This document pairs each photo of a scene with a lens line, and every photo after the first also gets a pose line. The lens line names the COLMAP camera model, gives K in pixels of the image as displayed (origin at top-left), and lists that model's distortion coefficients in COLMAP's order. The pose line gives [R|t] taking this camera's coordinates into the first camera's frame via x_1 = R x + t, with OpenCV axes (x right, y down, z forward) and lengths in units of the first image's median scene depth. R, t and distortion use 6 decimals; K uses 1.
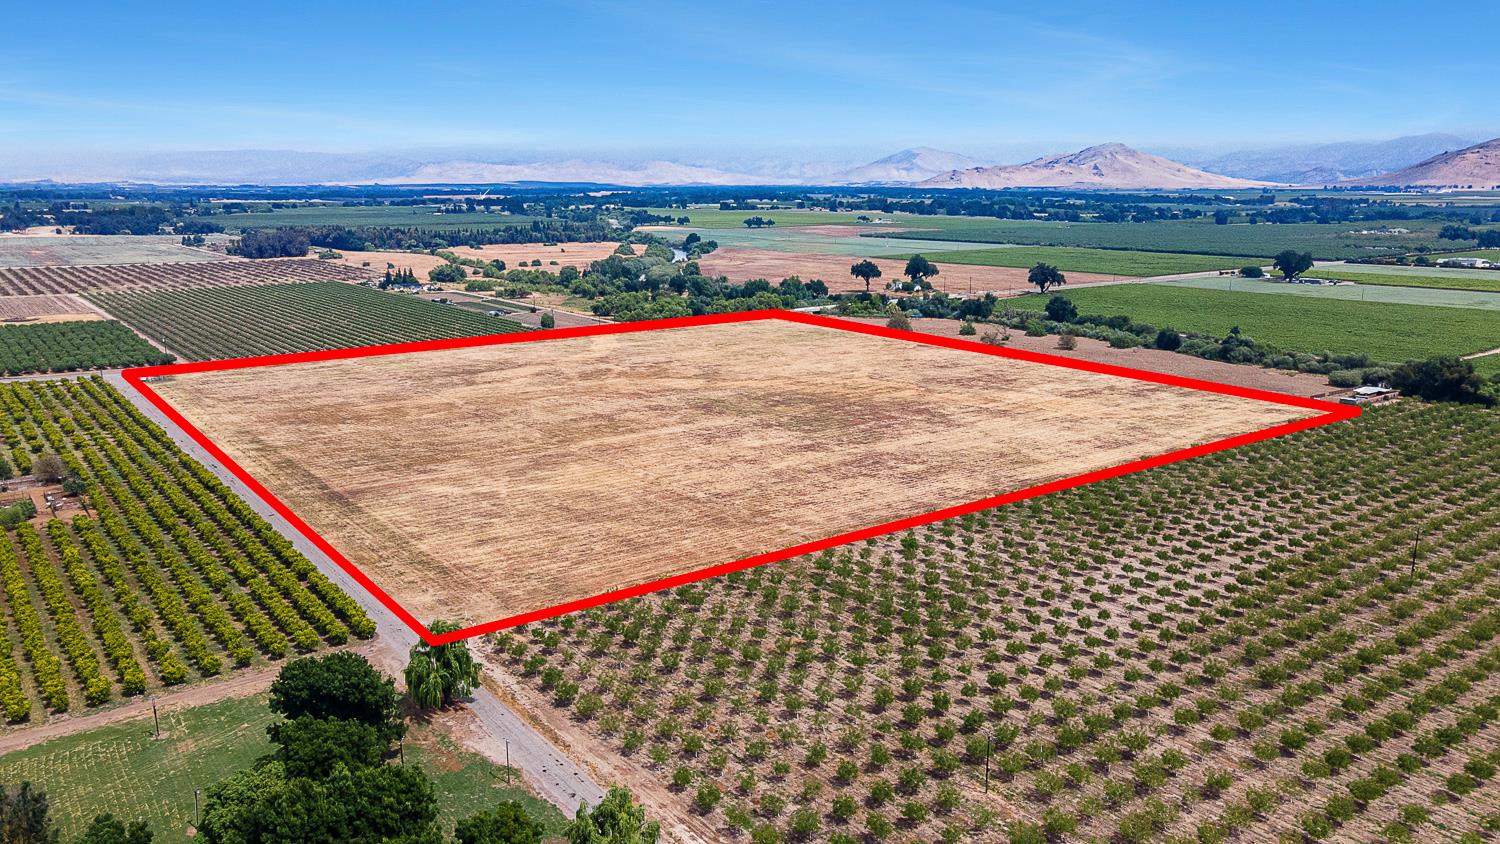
lens RADIAL K [[1104.6, 0, 750.9], [0, 1104.6, 427.1], [0, 0, 1]] dist [0.014138, 0.012509]
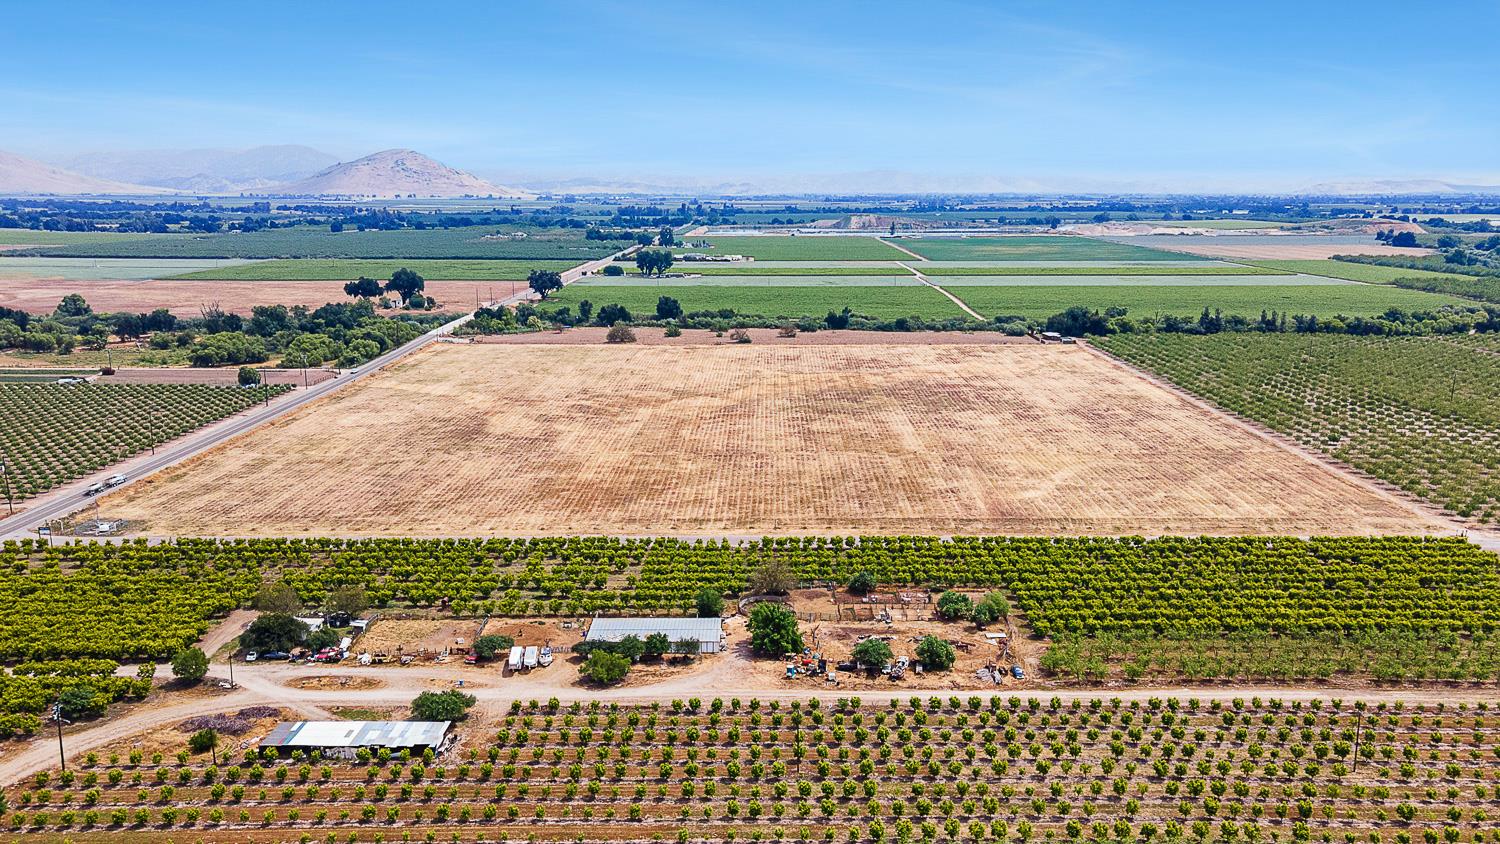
lens RADIAL K [[1104.6, 0, 750.9], [0, 1104.6, 421.4], [0, 0, 1]] dist [0.014138, 0.012509]
pose [[0.591378, -0.158951, 0.790574, -0.588747], [0.168578, 0.983088, 0.071555, -0.061113], [-0.788577, 0.090957, 0.608172, 0.270808]]
